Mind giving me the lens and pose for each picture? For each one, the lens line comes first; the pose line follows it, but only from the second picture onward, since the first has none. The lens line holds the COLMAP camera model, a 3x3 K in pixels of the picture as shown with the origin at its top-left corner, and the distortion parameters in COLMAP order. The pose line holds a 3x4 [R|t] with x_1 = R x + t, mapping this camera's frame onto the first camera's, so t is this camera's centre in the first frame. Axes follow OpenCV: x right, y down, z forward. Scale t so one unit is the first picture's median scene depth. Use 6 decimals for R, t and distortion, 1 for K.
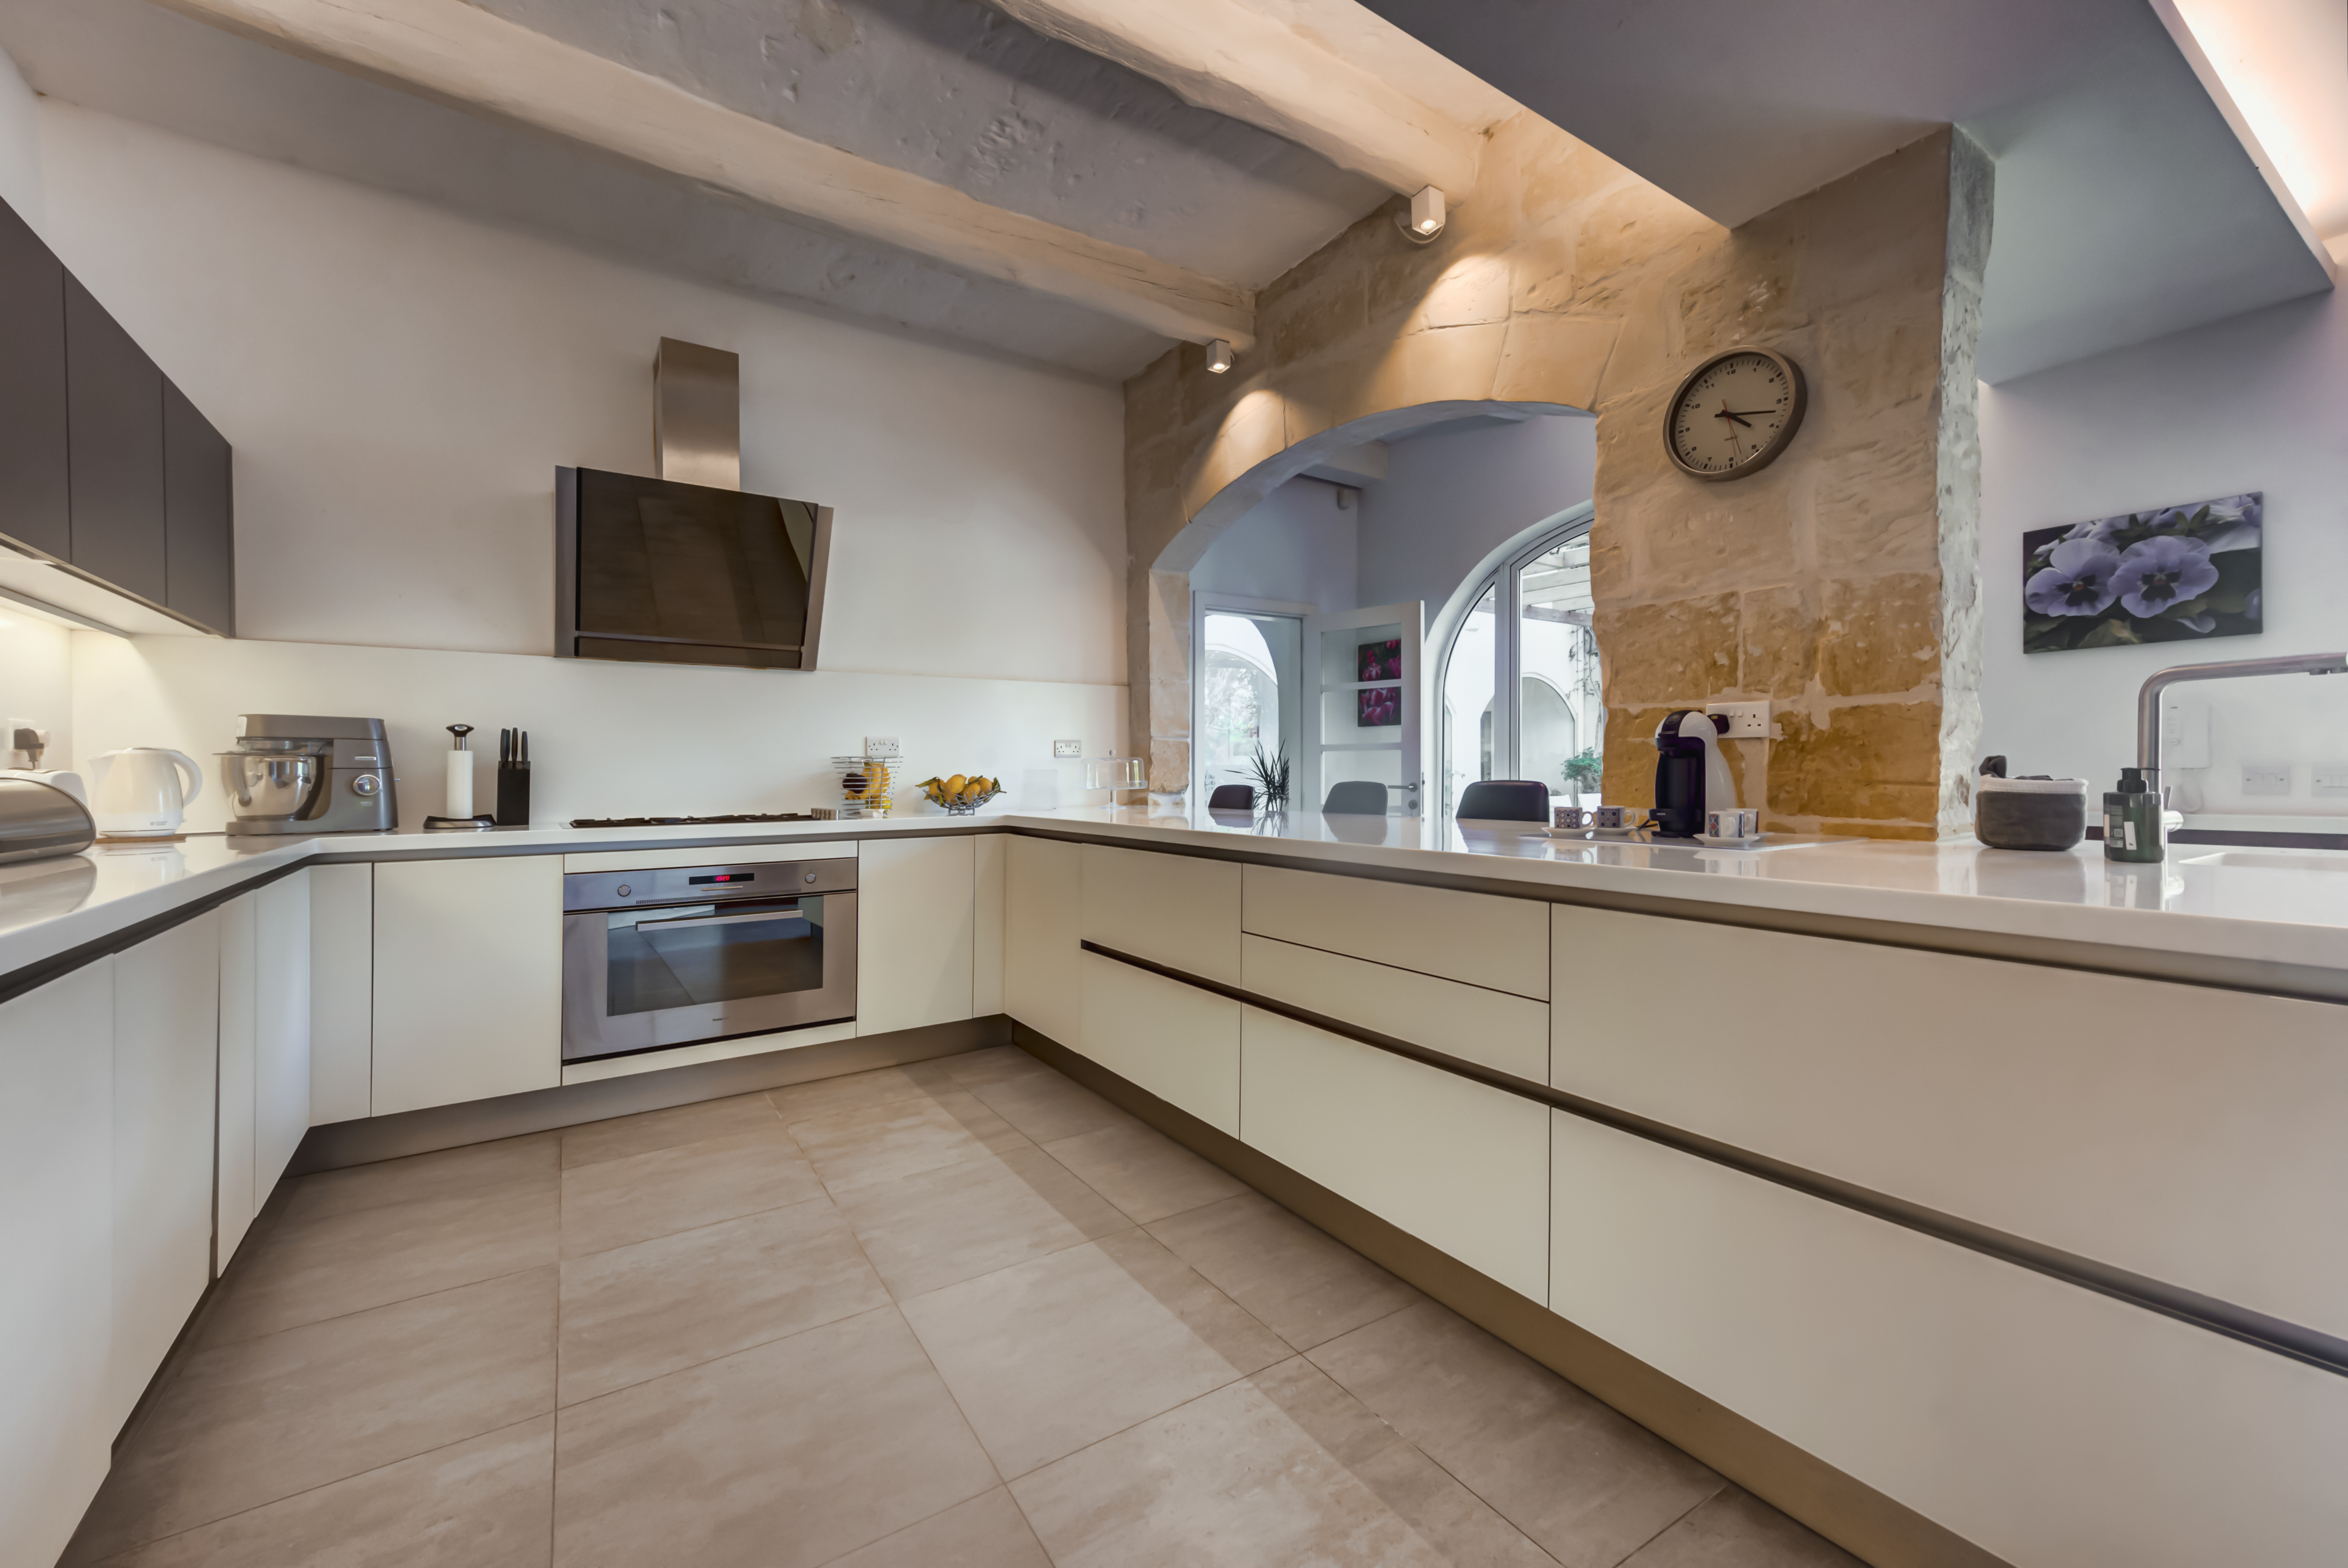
lens RADIAL K [[931.6, 0, 1176.0], [0, 931.6, 749.3], [0, 0, 1]] dist [0.023981, 0.000016]
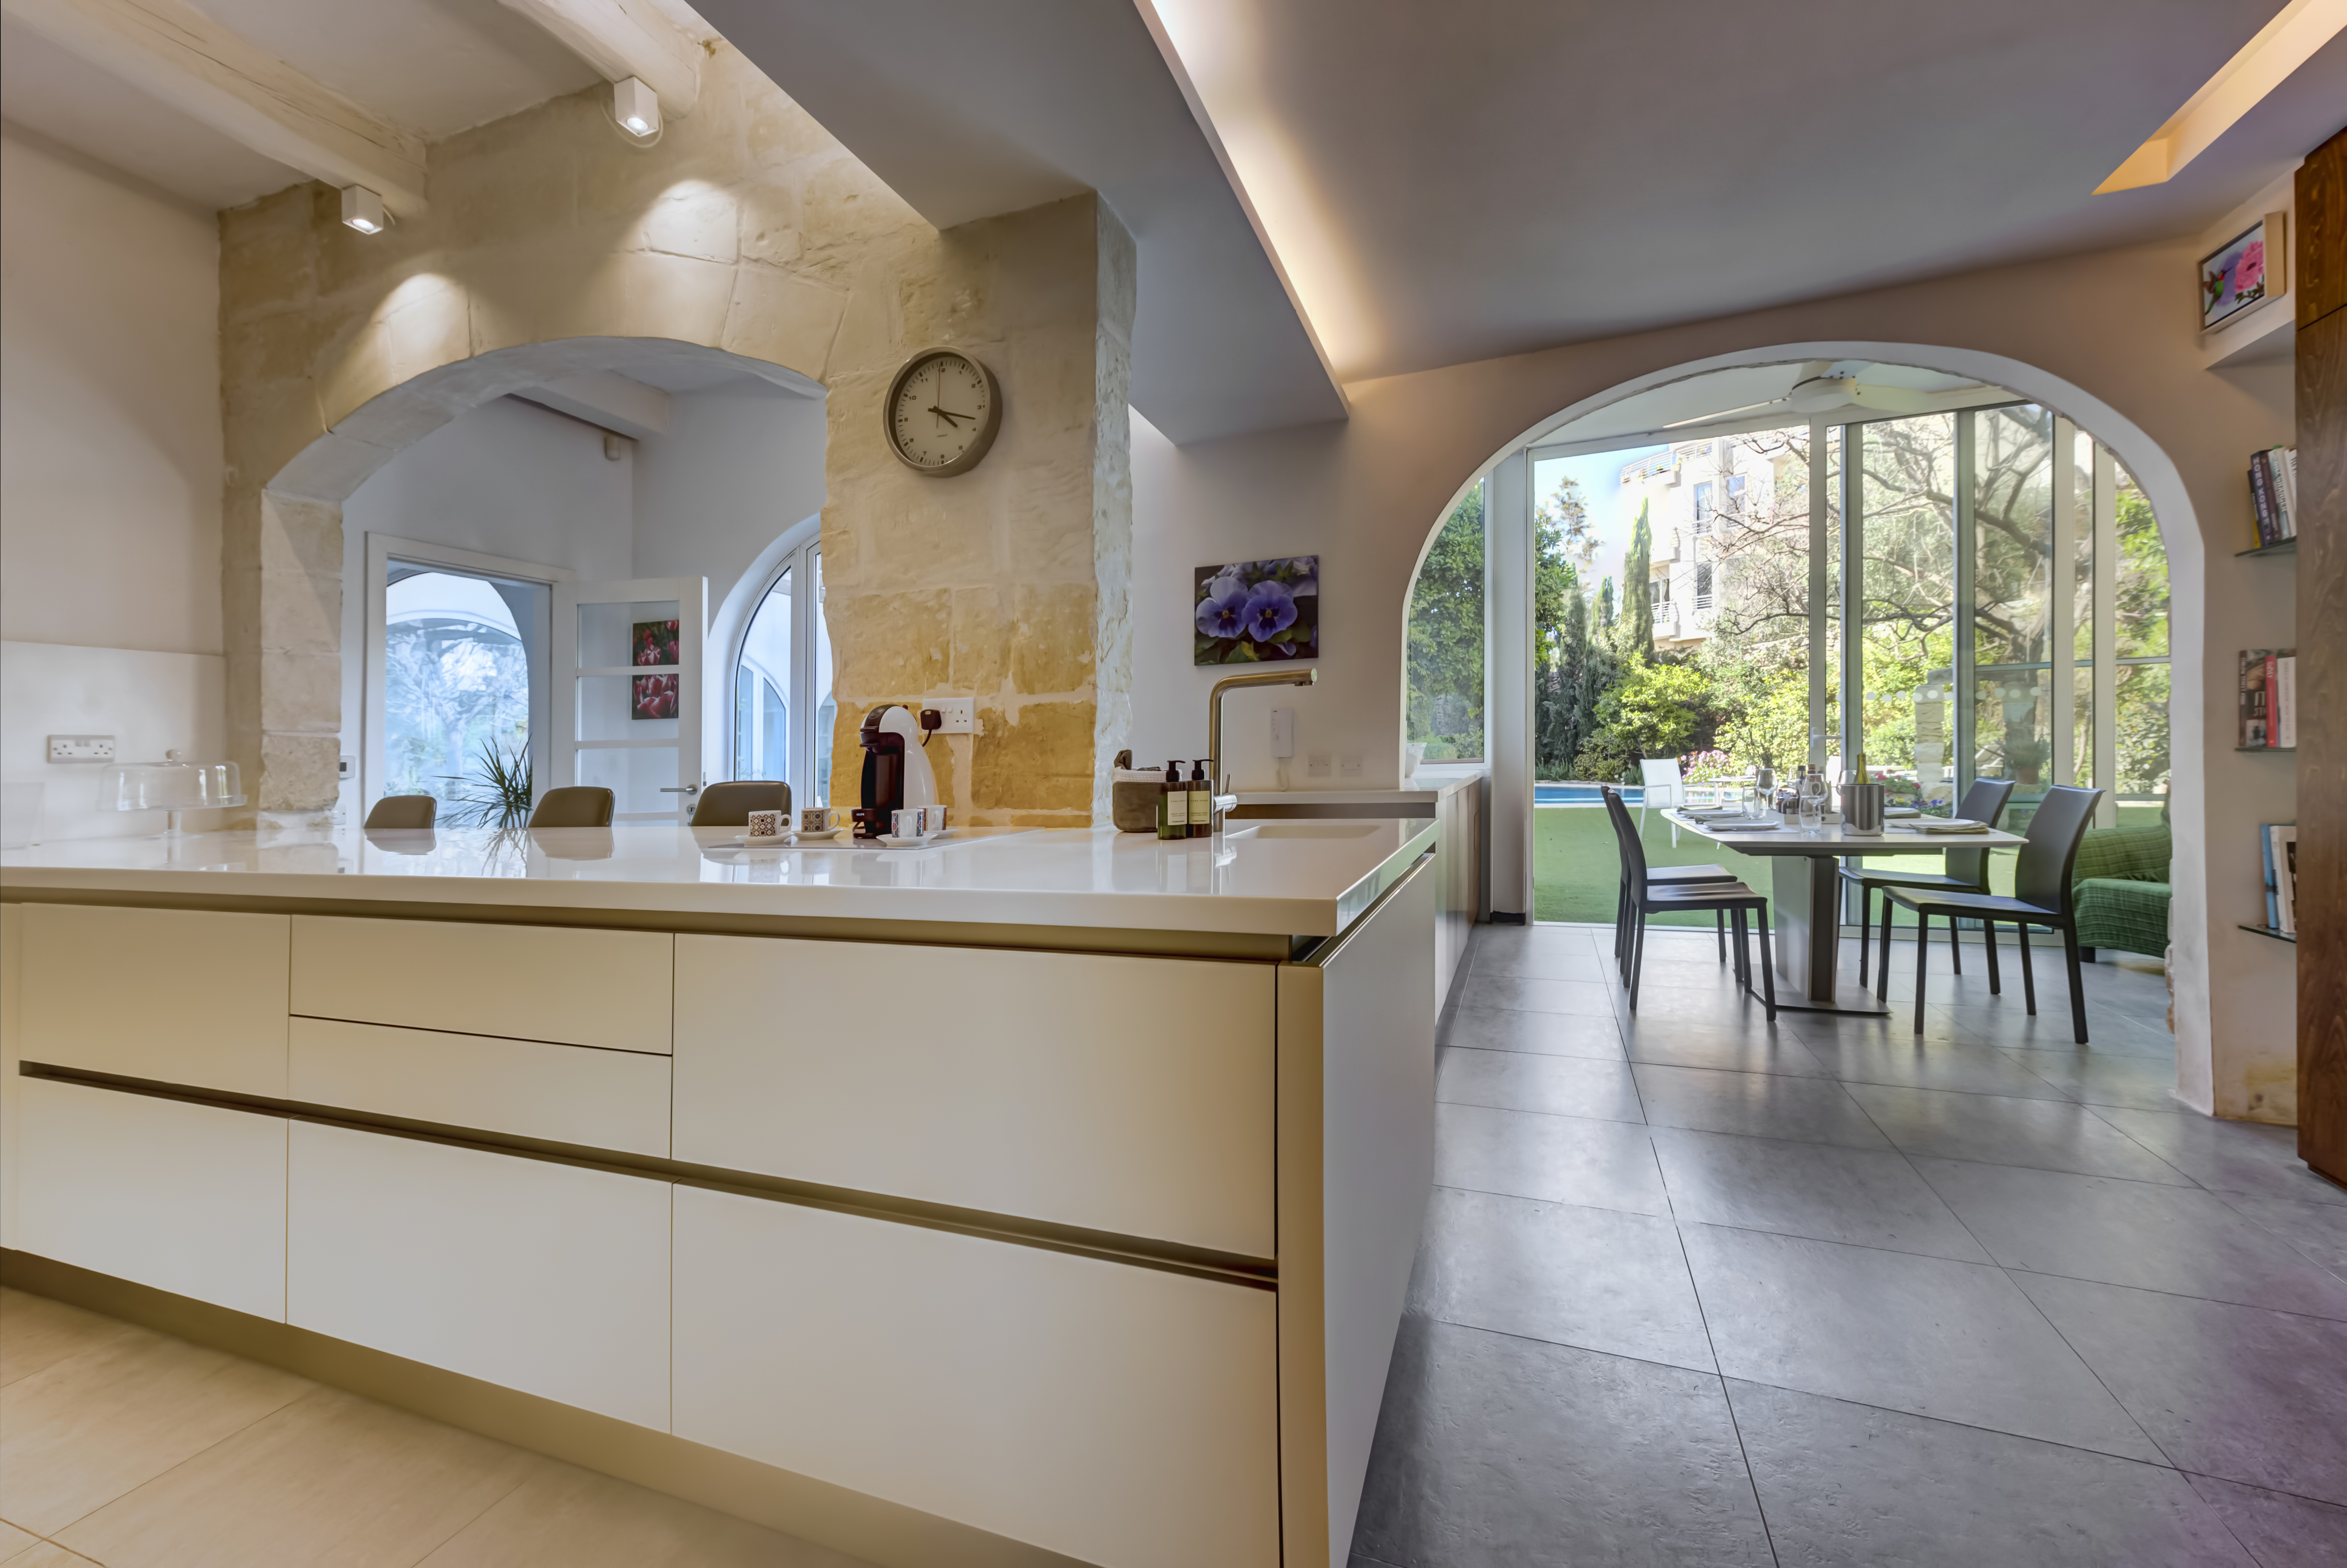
lens RADIAL K [[951.9, 0, 1162.7], [0, 951.9, 719.5], [0, 0, 1]] dist [0.028098, 0.000419]
pose [[0.809996, 0.010992, 0.586332, 0.170494], [0.004778, 0.999667, -0.025342, -0.000296], [-0.586416, 0.023328, 0.809674, 0.039127]]
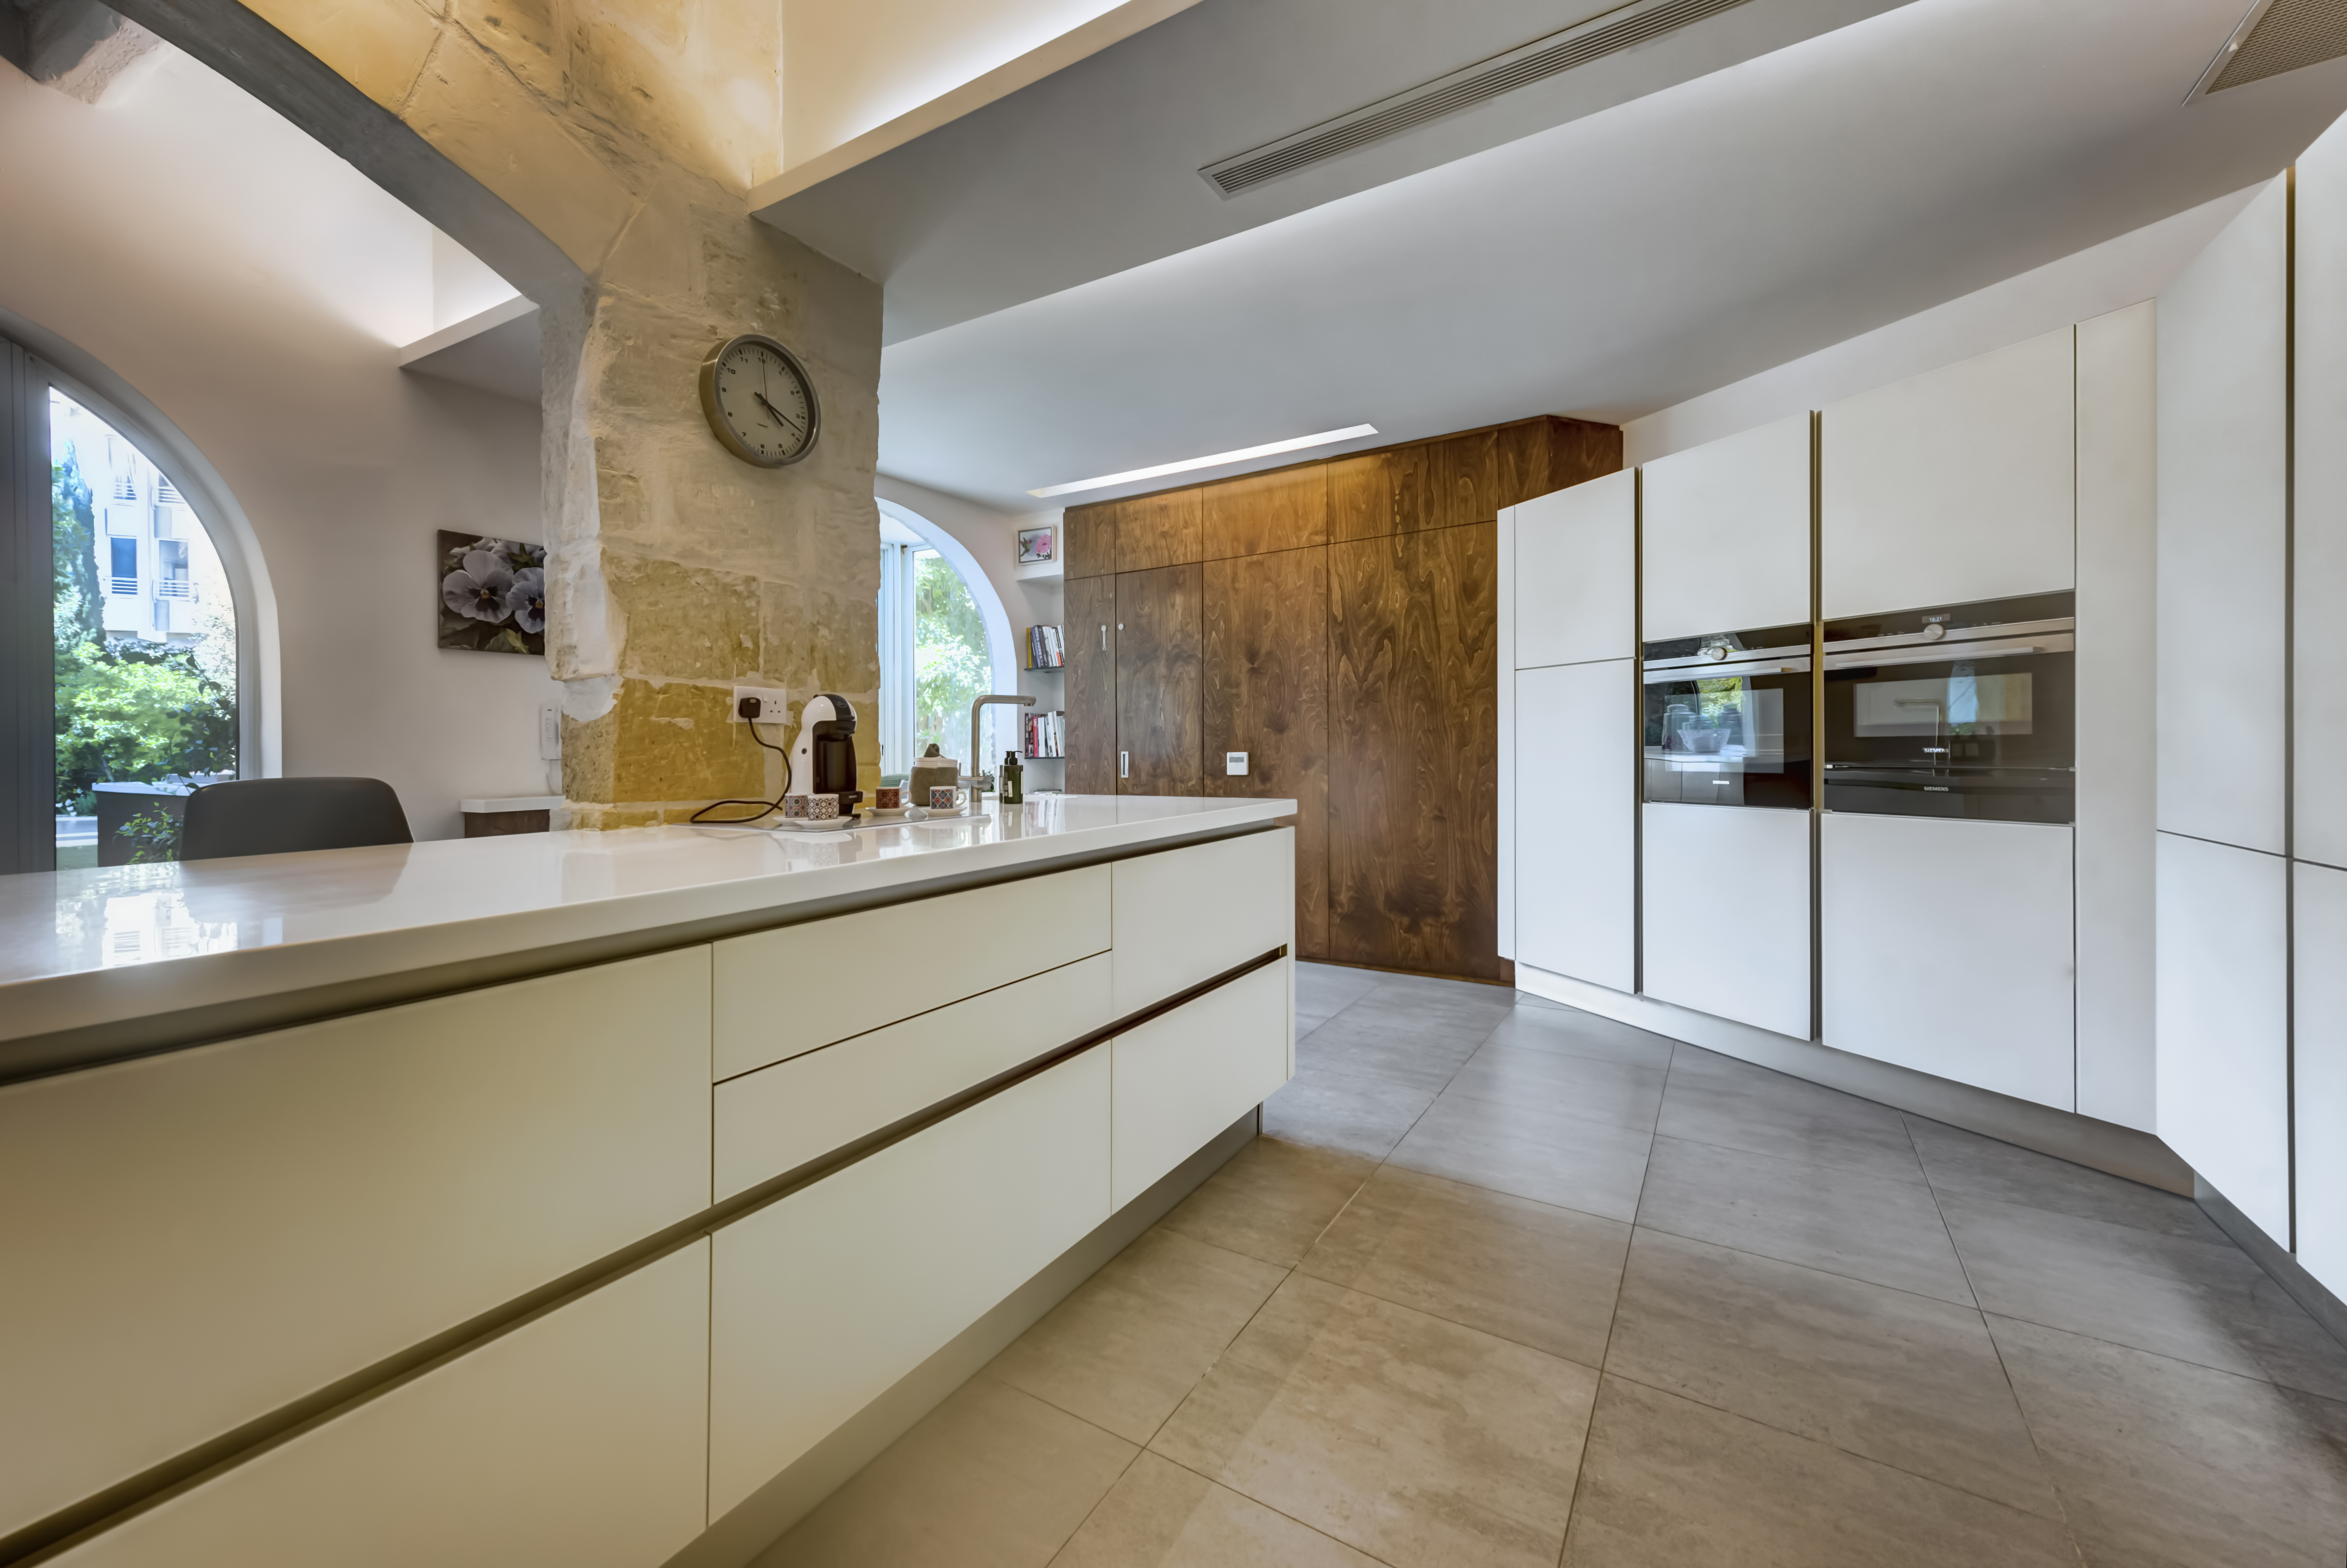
lens RADIAL K [[939.0, 0, 1163.7], [0, 939.0, 736.2], [0, 0, 1]] dist [-0.000218, 0.000004]
pose [[-0.434592, 0.026645, 0.900233, -0.451016], [-0.003385, 0.999507, -0.031217, 0.029331], [-0.900621, -0.016614, -0.434287, 0.958803]]
